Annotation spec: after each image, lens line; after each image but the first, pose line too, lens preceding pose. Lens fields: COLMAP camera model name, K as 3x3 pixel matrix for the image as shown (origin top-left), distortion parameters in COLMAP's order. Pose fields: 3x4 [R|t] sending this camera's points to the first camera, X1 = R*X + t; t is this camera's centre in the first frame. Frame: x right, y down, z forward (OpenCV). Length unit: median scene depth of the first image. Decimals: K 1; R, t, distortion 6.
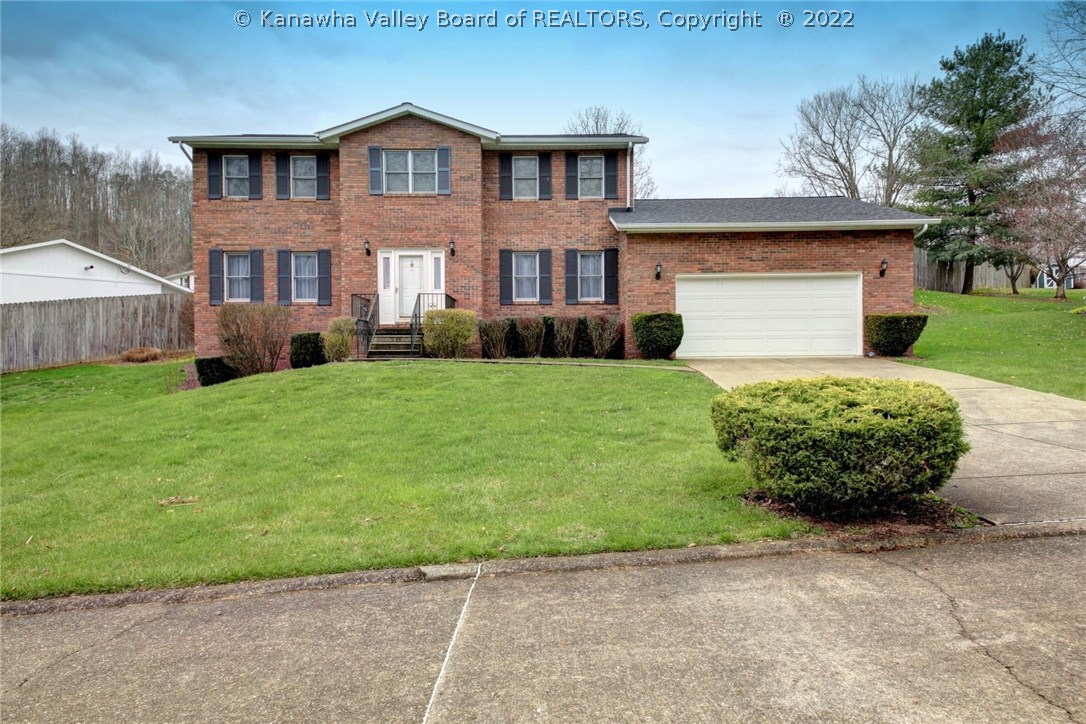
lens RADIAL K [[747.1, 0, 542.7], [0, 747.1, 362.8], [0, 0, 1]] dist [0.025032, 0.000142]
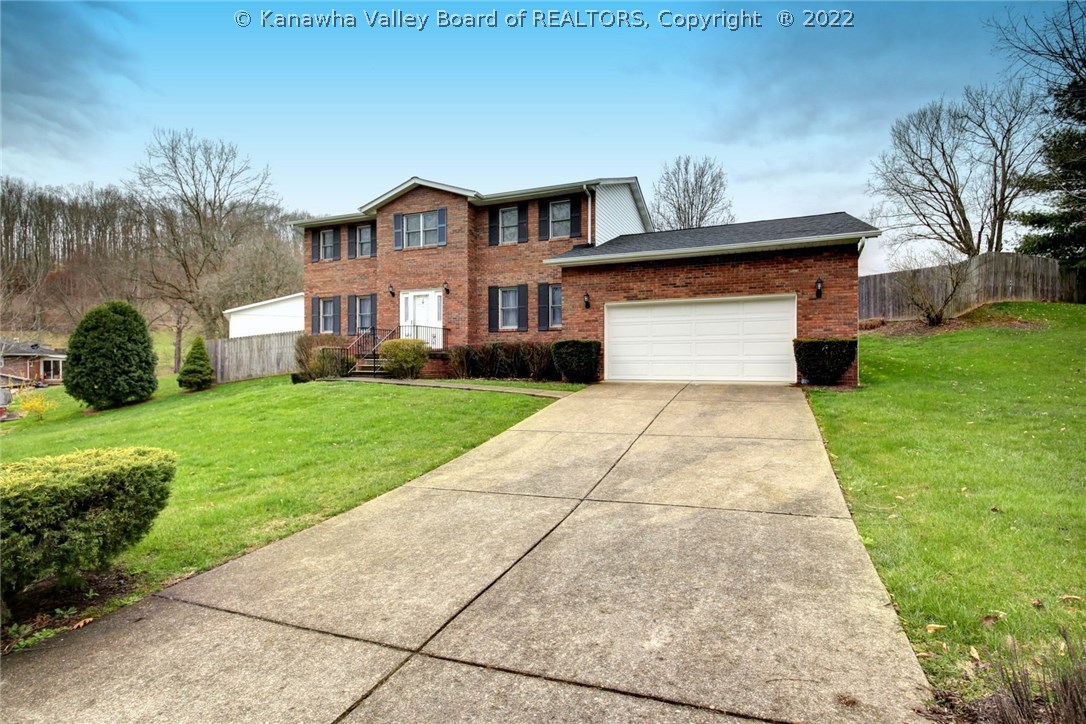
lens RADIAL K [[545.2, 0, 543.0], [0, 545.2, 362.5], [0, 0, 1]] dist [-0.006136, -0.001260]
pose [[0.906904, 0.009414, -0.421232, 0.407033], [-0.010029, 0.999949, 0.000754, -0.030774], [0.421218, 0.003541, 0.906953, 0.241539]]
